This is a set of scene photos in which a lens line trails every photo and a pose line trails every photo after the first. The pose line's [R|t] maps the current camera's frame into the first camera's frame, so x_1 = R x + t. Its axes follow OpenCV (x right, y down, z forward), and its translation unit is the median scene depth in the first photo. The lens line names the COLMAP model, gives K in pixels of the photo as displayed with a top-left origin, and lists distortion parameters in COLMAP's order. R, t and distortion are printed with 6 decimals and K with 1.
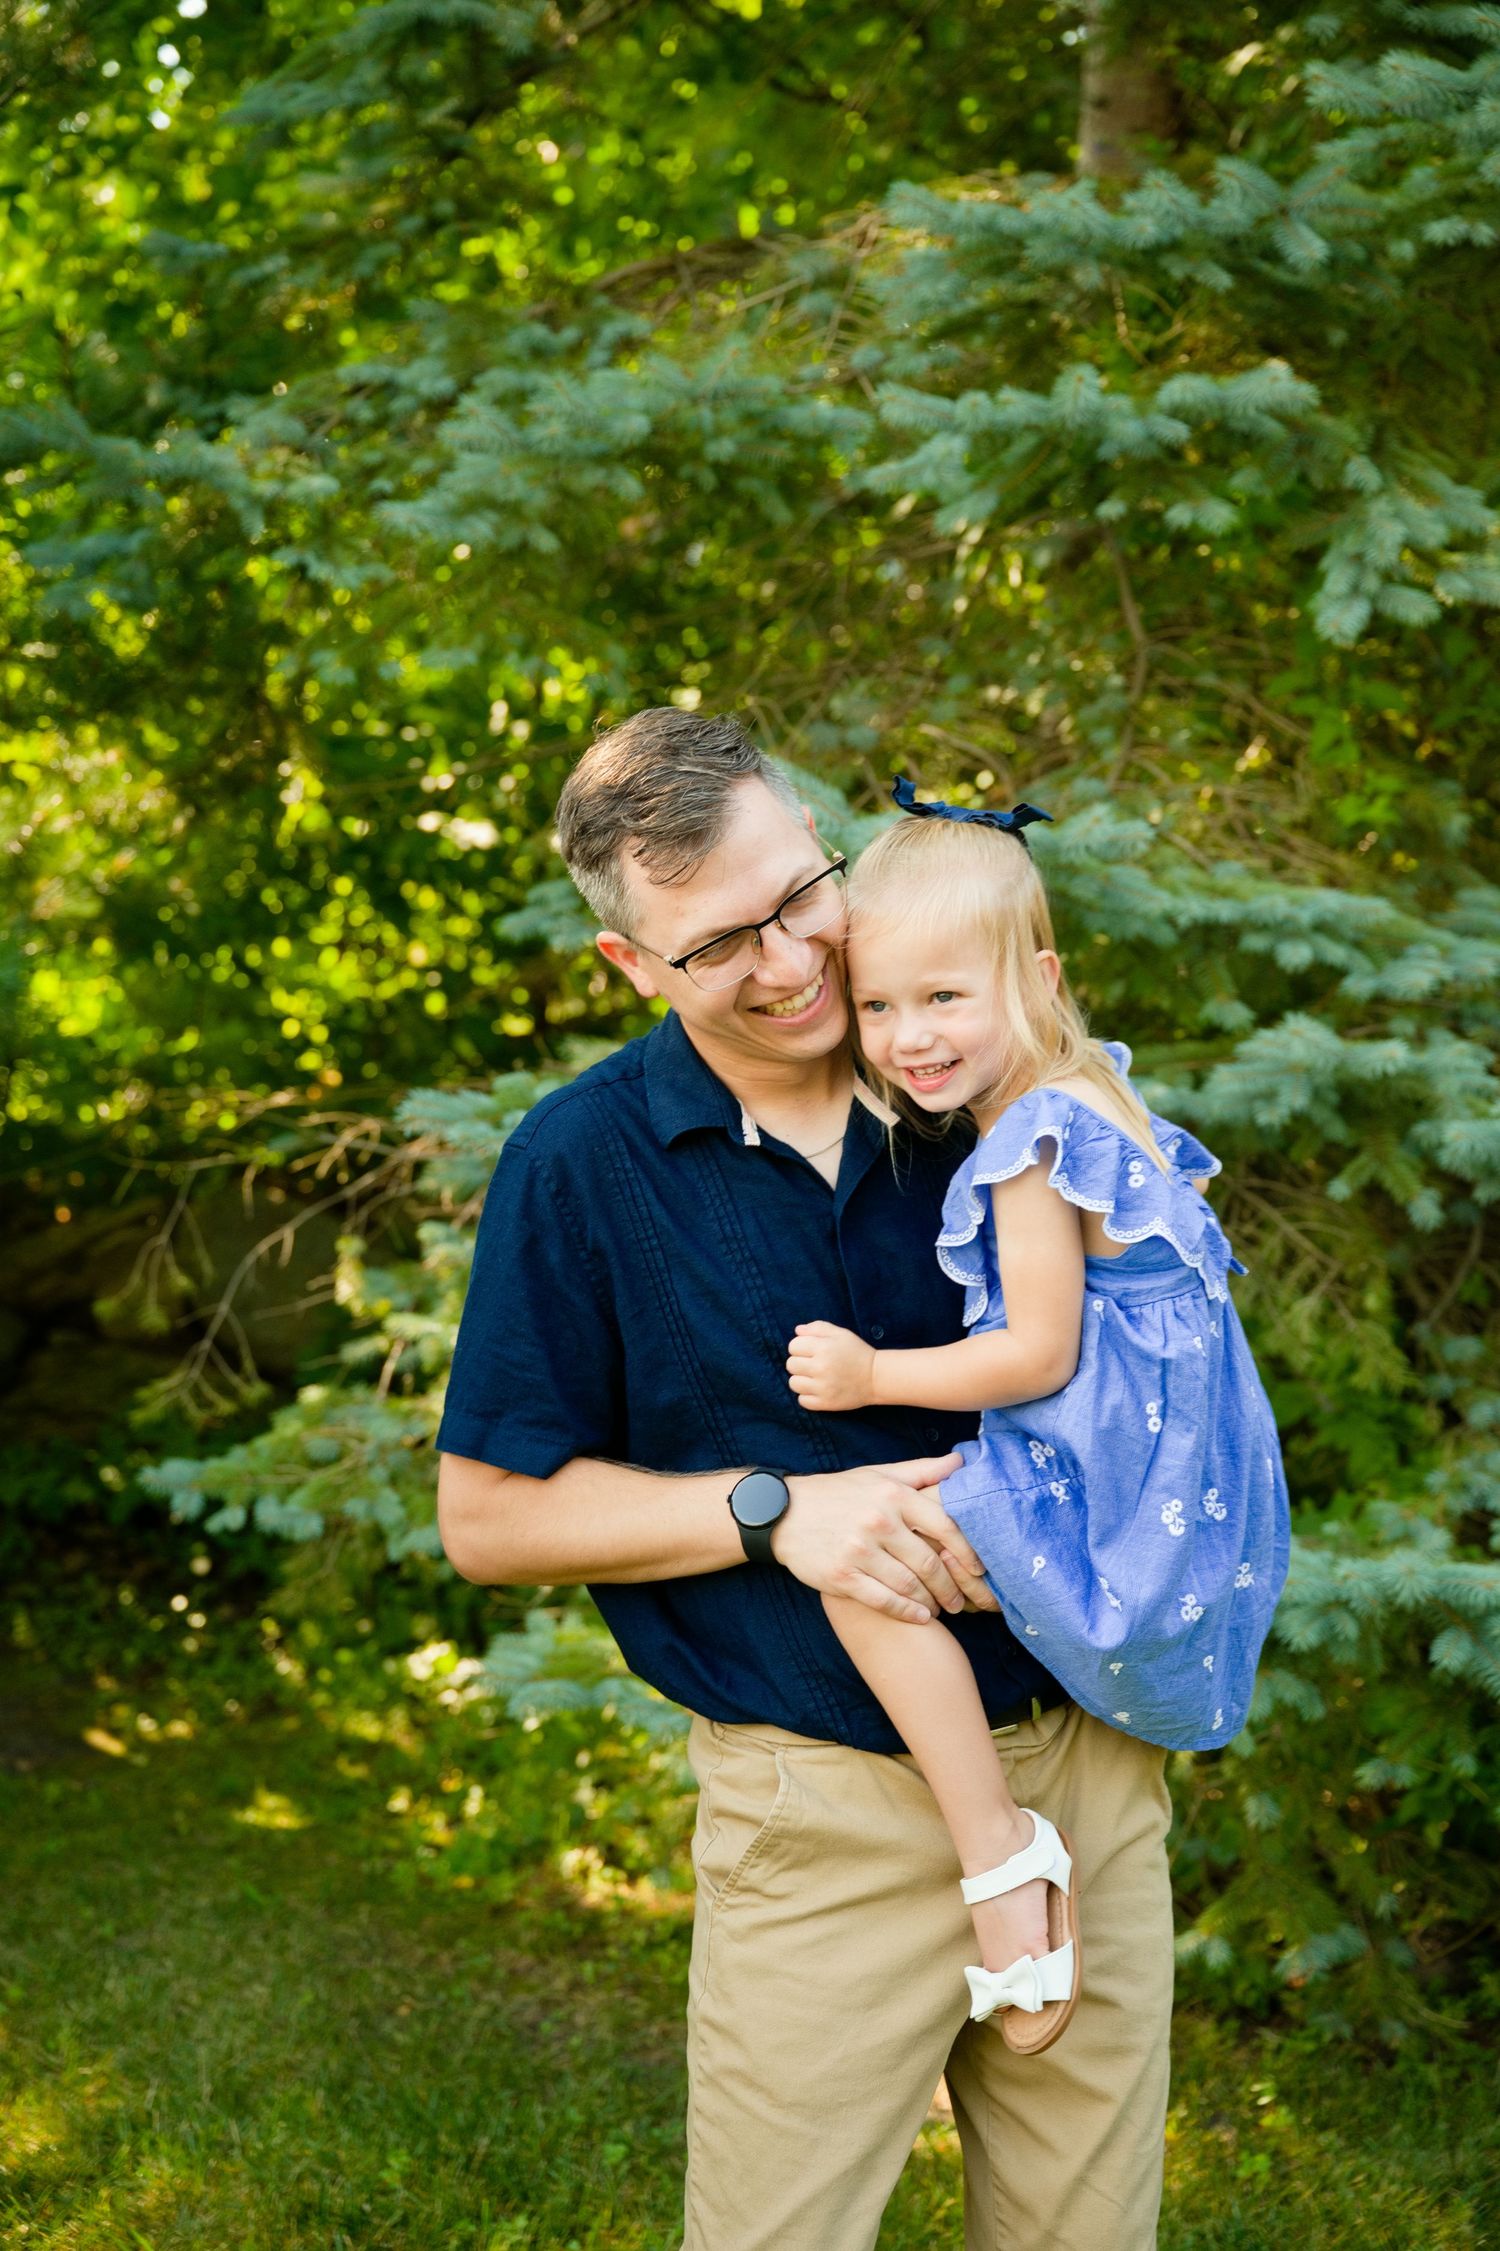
lens RADIAL K [[3189.4, 0, 748.8], [0, 3189.4, 1121.4], [0, 0, 1]] dist [0.114079, 0.000000]
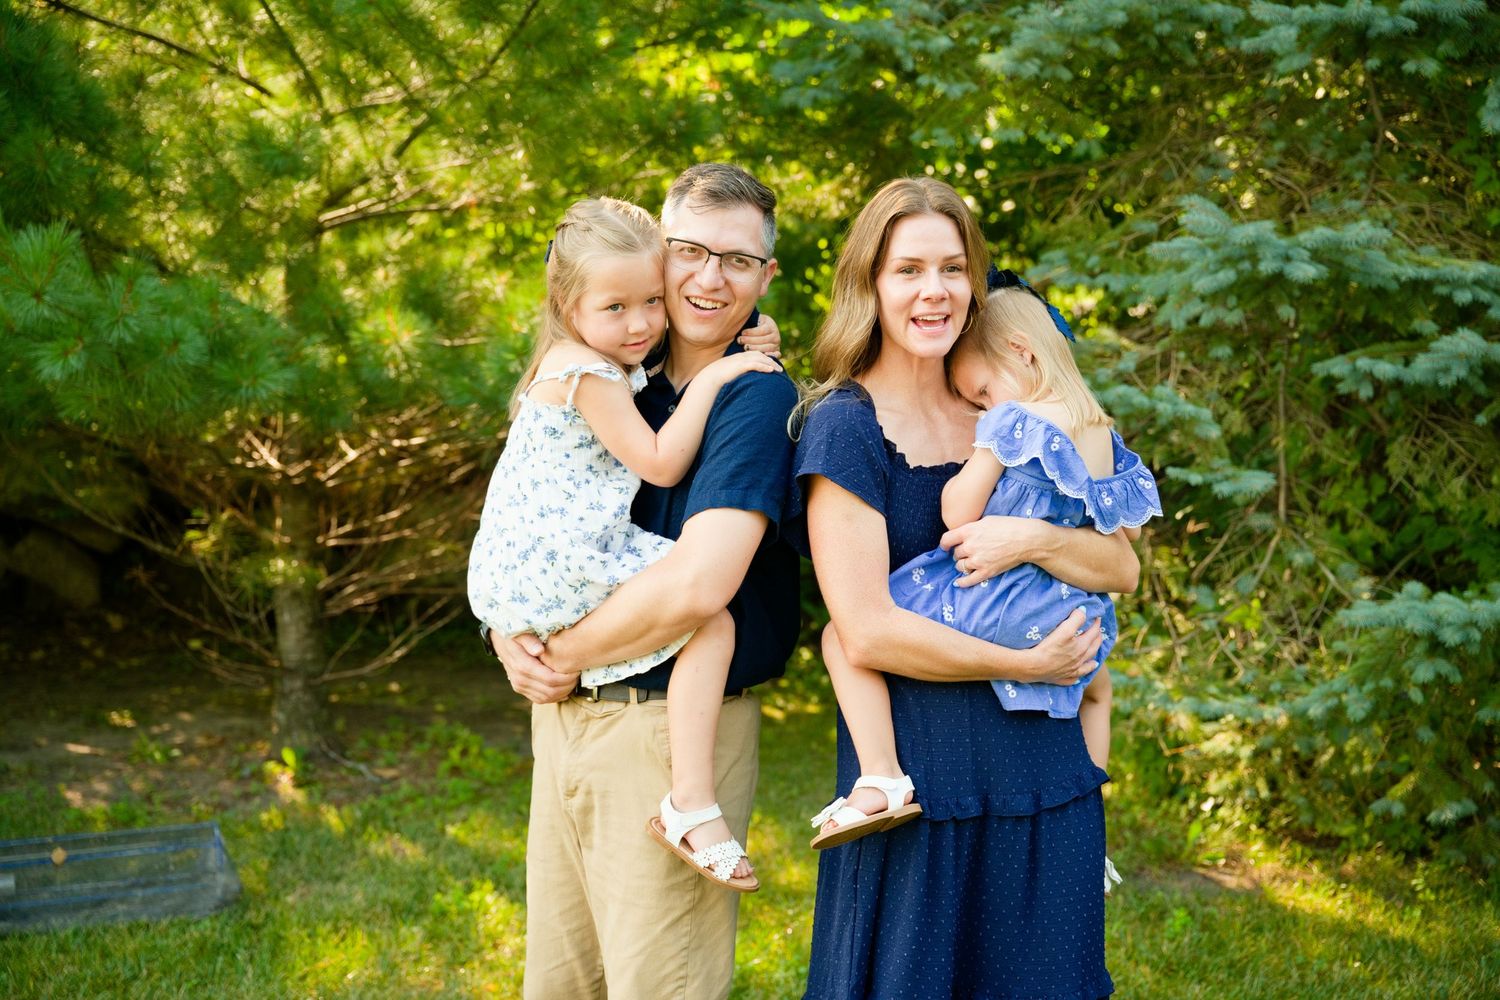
lens RADIAL K [[2111.8, 0, 750.5], [0, 2111.8, 502.9], [0, 0, 1]] dist [0.037240, 0.000000]
pose [[0.989177, 0.029613, -0.143710, -0.063019], [-0.020856, 0.997854, 0.062067, 0.001342], [0.145240, -0.058399, 0.987672, -0.315410]]
